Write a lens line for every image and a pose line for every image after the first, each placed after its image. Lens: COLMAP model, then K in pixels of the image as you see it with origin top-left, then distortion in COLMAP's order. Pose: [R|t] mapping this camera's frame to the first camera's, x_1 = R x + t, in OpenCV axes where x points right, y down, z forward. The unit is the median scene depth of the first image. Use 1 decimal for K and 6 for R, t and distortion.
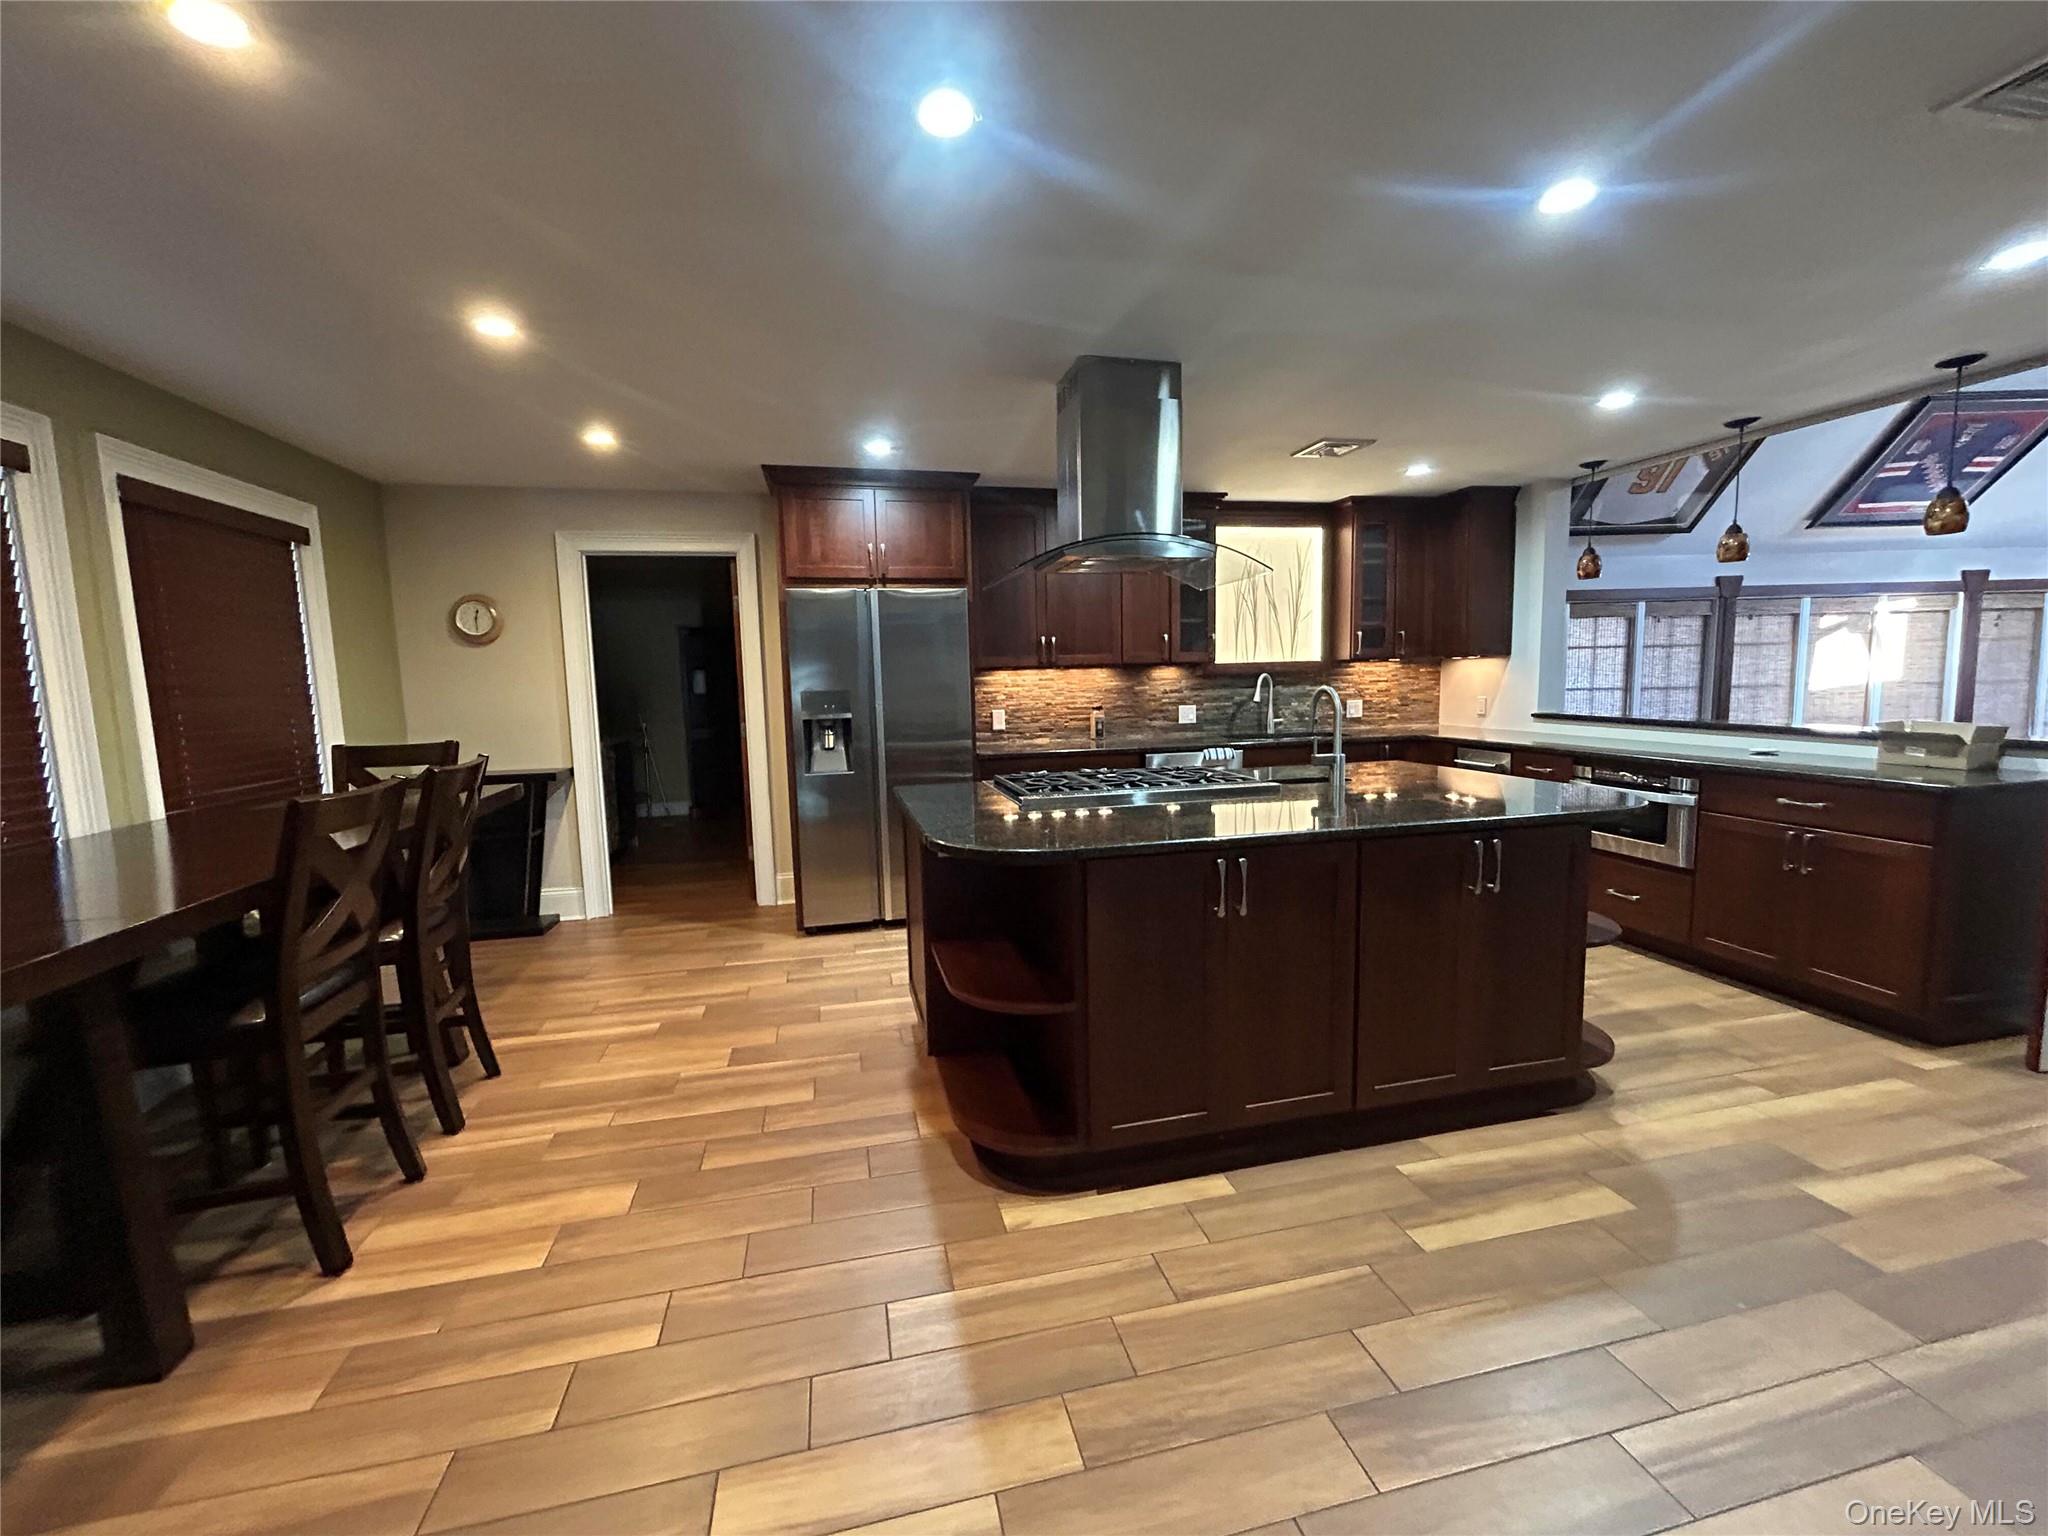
lens RADIAL K [[838.2, 0, 1024.0], [0, 838.2, 768.0], [0, 0, 1]] dist [-0.000838, -0.000314]
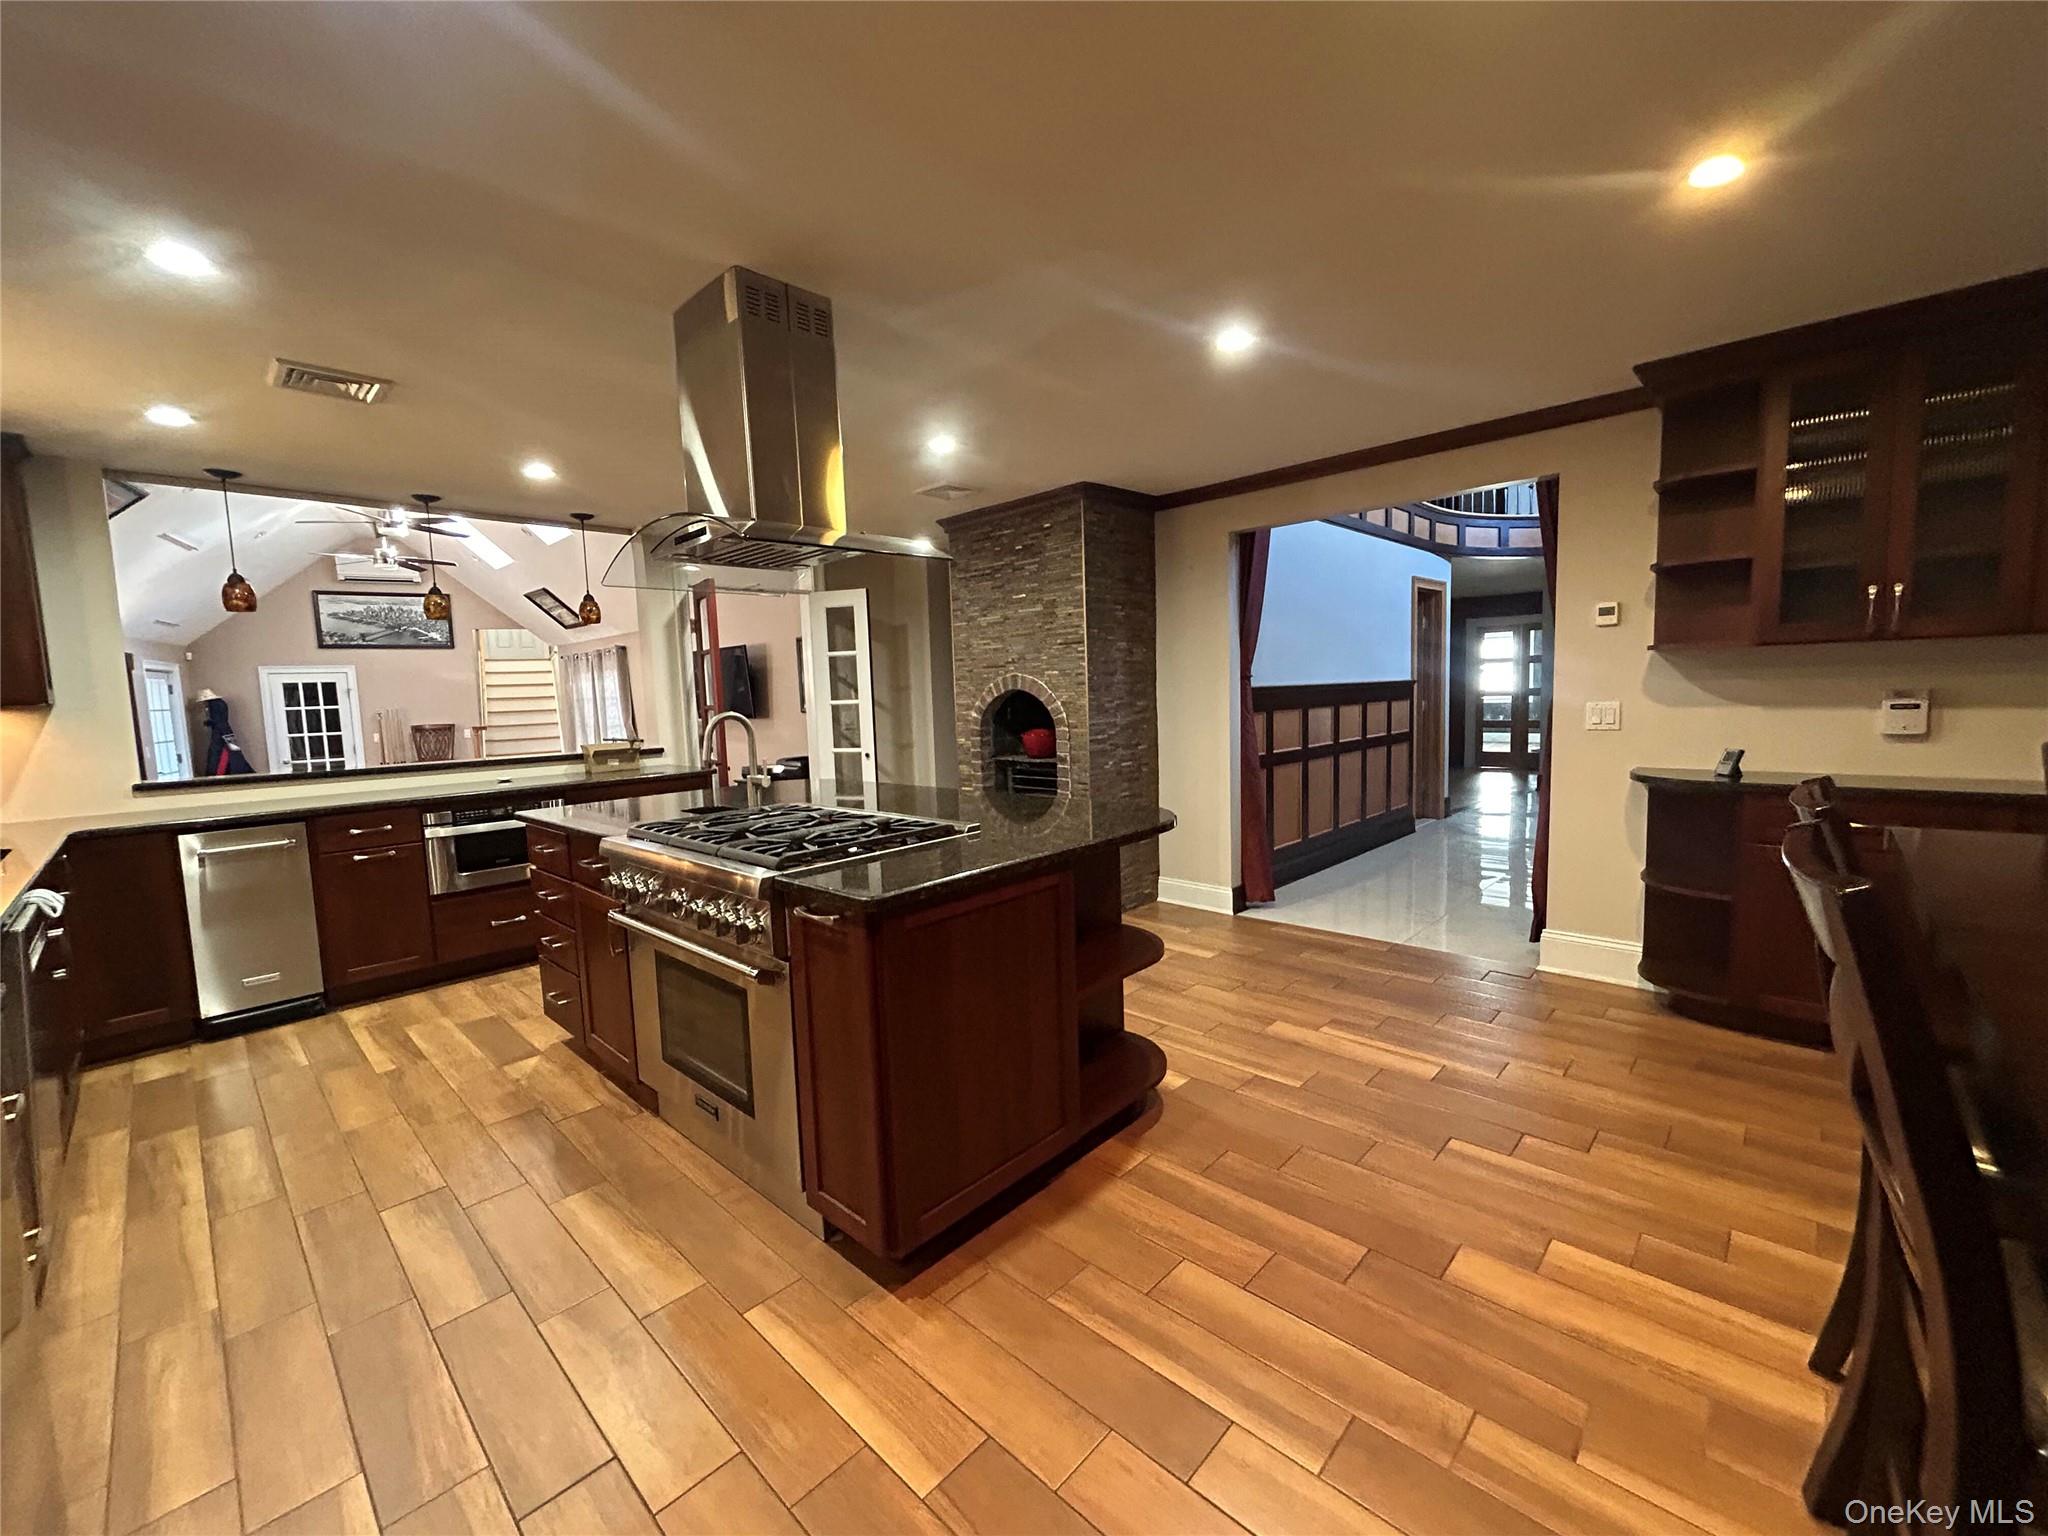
lens RADIAL K [[821.2, 0, 1021.8], [0, 821.2, 762.7], [0, 0, 1]] dist [0.001506, 0.000277]
pose [[-0.546213, -0.035085, 0.836911, -0.293647], [0.139892, 0.981270, 0.132438, -0.052599], [-0.825882, 0.189417, -0.531074, 0.552871]]
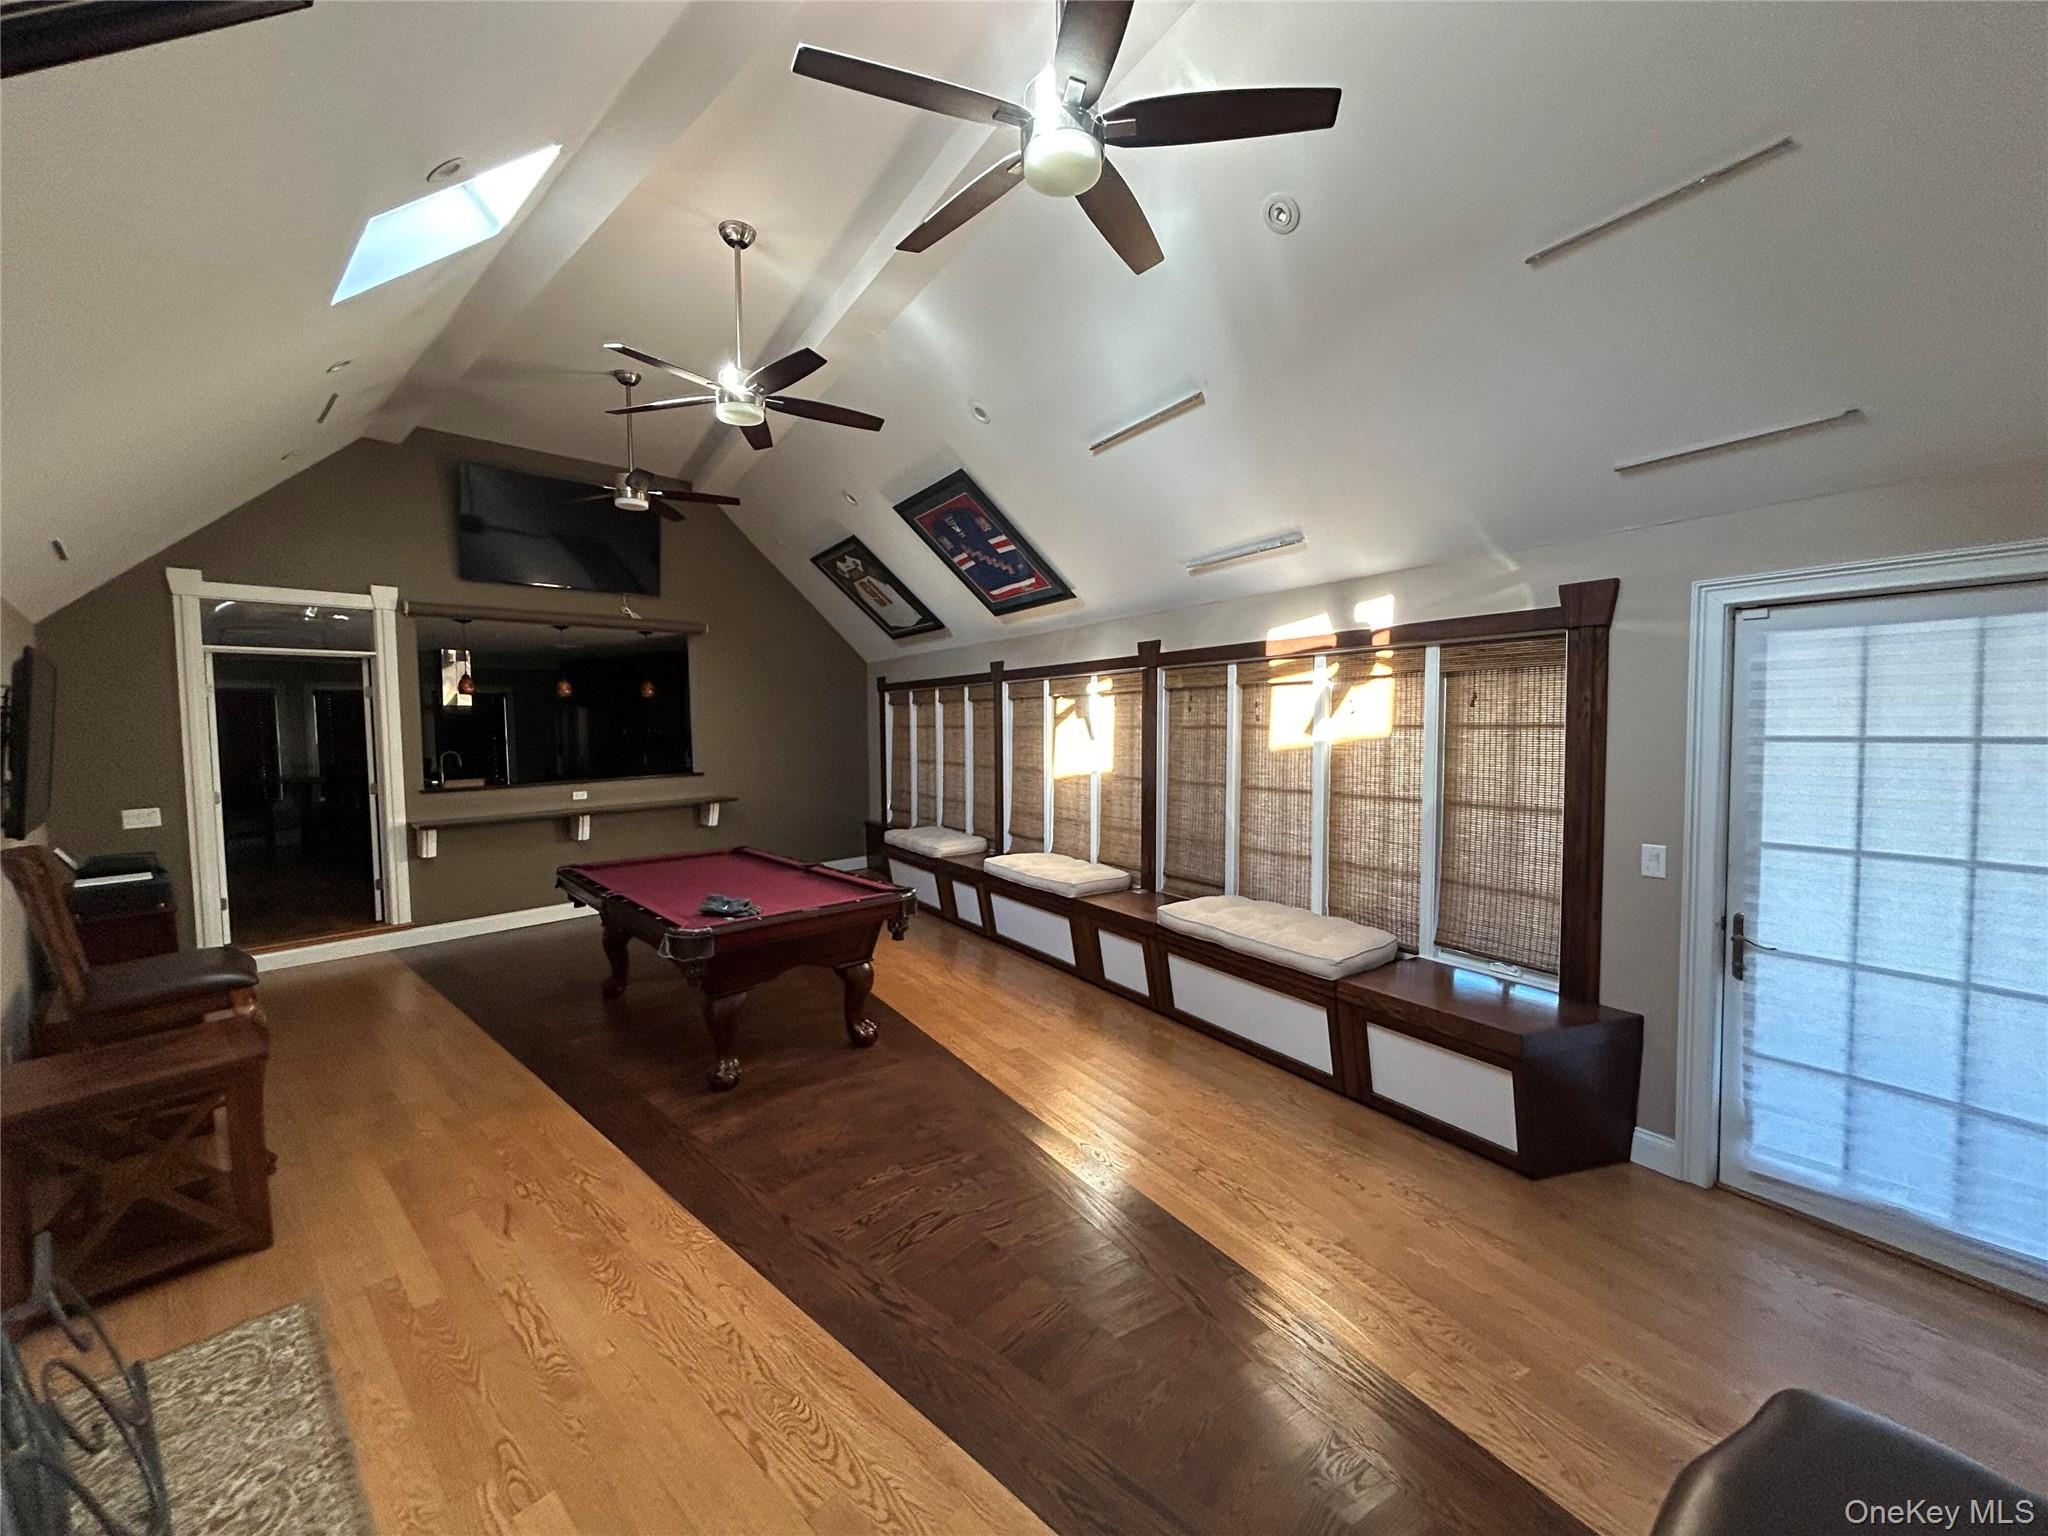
lens RADIAL K [[821.2, 0, 1021.8], [0, 821.2, 762.7], [0, 0, 1]] dist [0.001506, 0.000277]
pose [[0.560716, 0.054583, -0.826207, 1.711961], [-0.081194, 0.996640, 0.010740, -0.119012], [0.824017, 0.061061, 0.563265, 0.463206]]
